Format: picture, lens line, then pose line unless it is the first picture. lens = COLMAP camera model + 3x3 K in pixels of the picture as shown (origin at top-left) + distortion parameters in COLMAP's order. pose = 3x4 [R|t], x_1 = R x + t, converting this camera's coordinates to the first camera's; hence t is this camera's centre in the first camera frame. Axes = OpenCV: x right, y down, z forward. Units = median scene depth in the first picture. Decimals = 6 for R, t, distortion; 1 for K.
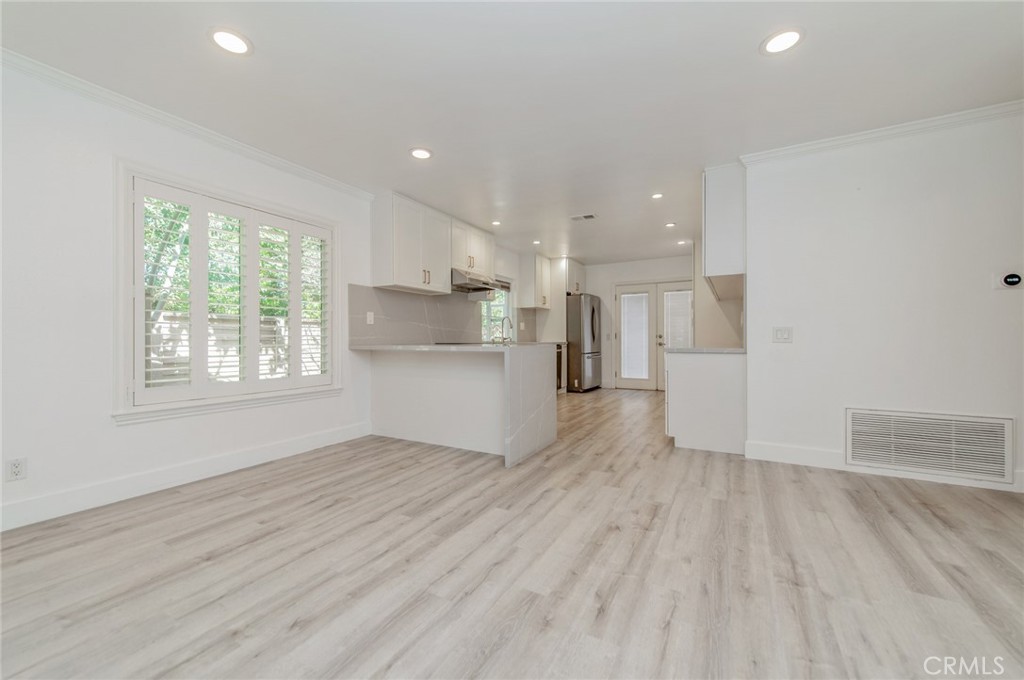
lens RADIAL K [[398.6, 0, 512.0], [0, 398.6, 340.0], [0, 0, 1]] dist [0.015898, -0.004752]
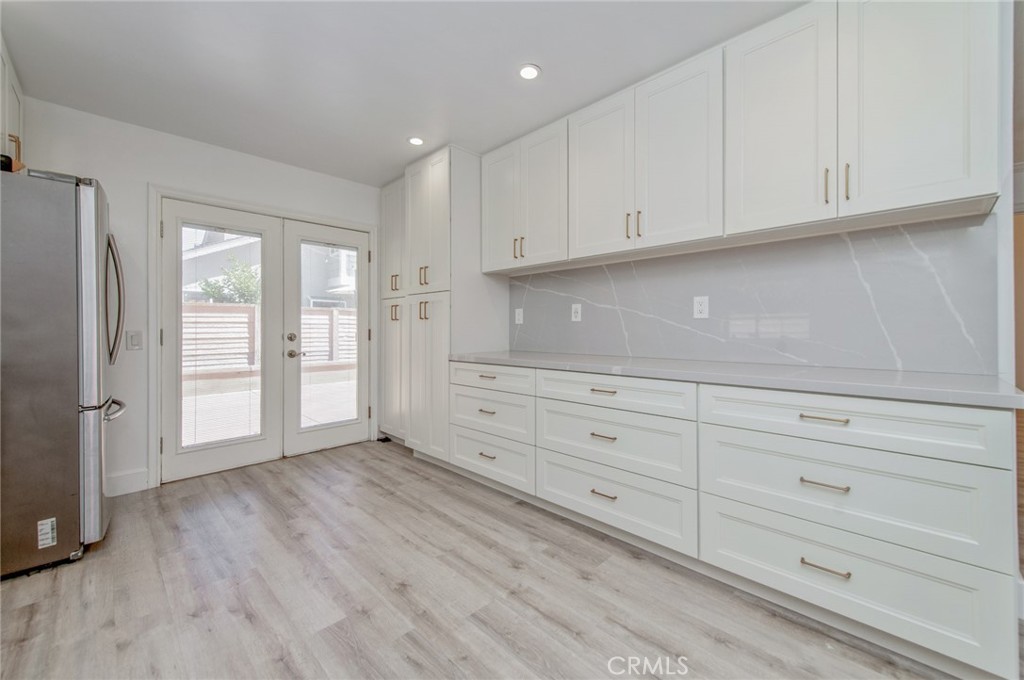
lens RADIAL K [[405.7, 0, 512.2], [0, 405.7, 328.4], [0, 0, 1]] dist [0.019907, -0.005264]
pose [[0.268289, 0.004589, 0.963328, -0.013396], [0.005718, 0.999963, -0.006356, -0.023192], [-0.963321, 0.007213, 0.268253, 1.002719]]
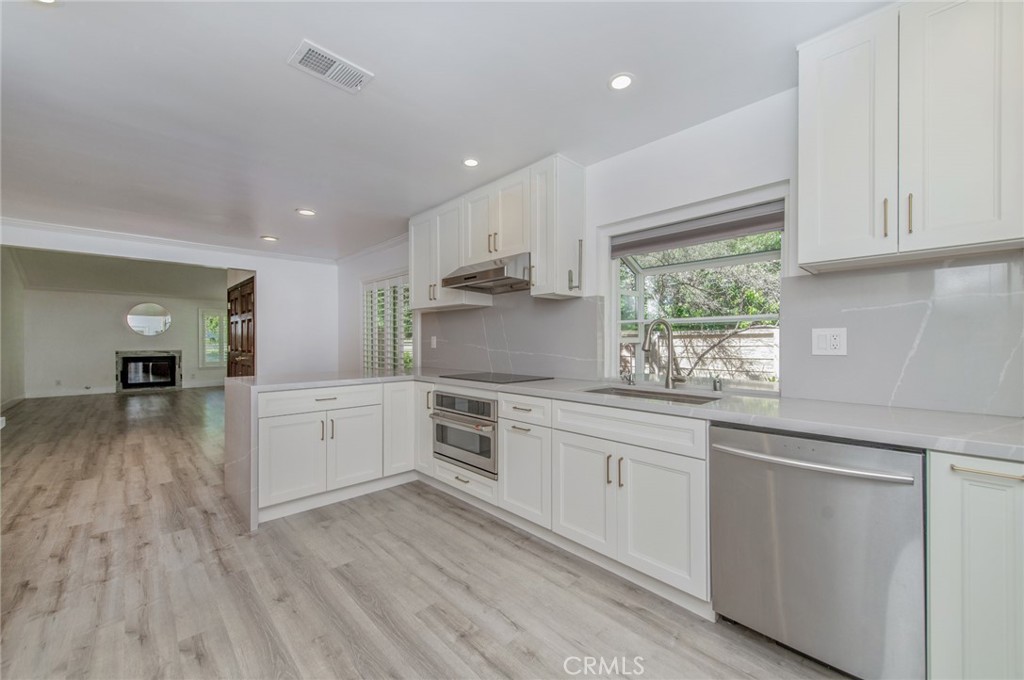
lens RADIAL K [[398.6, 0, 512.0], [0, 398.6, 340.0], [0, 0, 1]] dist [0.015898, -0.004752]
pose [[-0.290327, -0.000572, -0.956927, 0.510959], [-0.001078, 0.999999, -0.000270, -0.052705], [0.956927, 0.000953, -0.290327, 1.319343]]
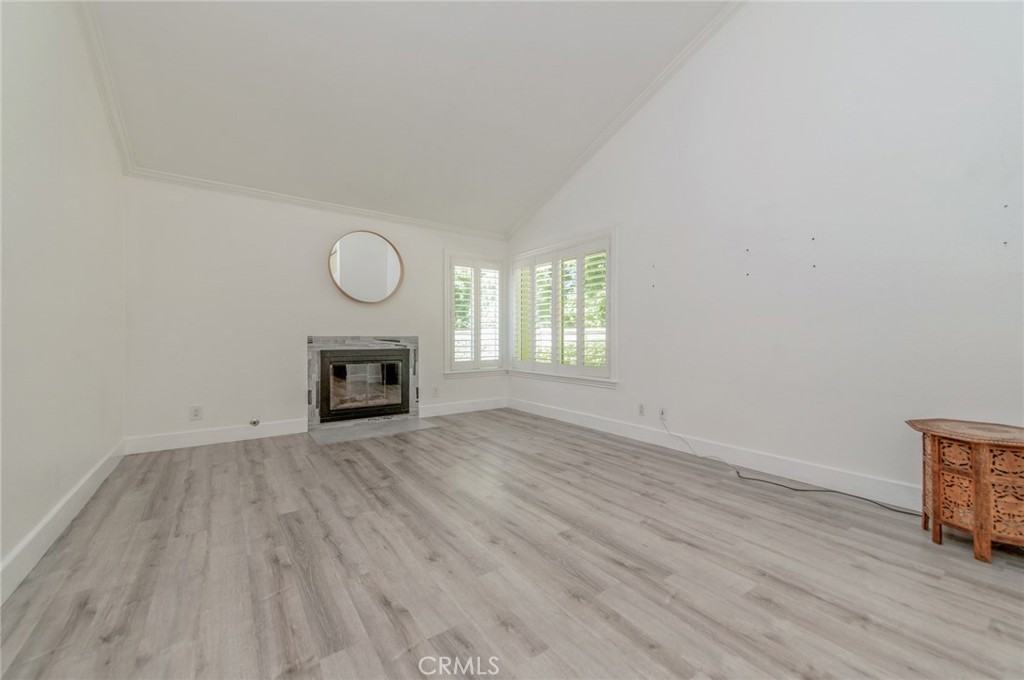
lens RADIAL K [[398.6, 0, 512.0], [0, 398.6, 340.0], [0, 0, 1]] dist [0.015898, -0.004752]
pose [[-0.425655, 0.006820, -0.904860, -0.271954], [-0.006893, 0.999918, 0.010780, 0.001913], [0.904859, 0.010826, -0.425573, -0.451029]]
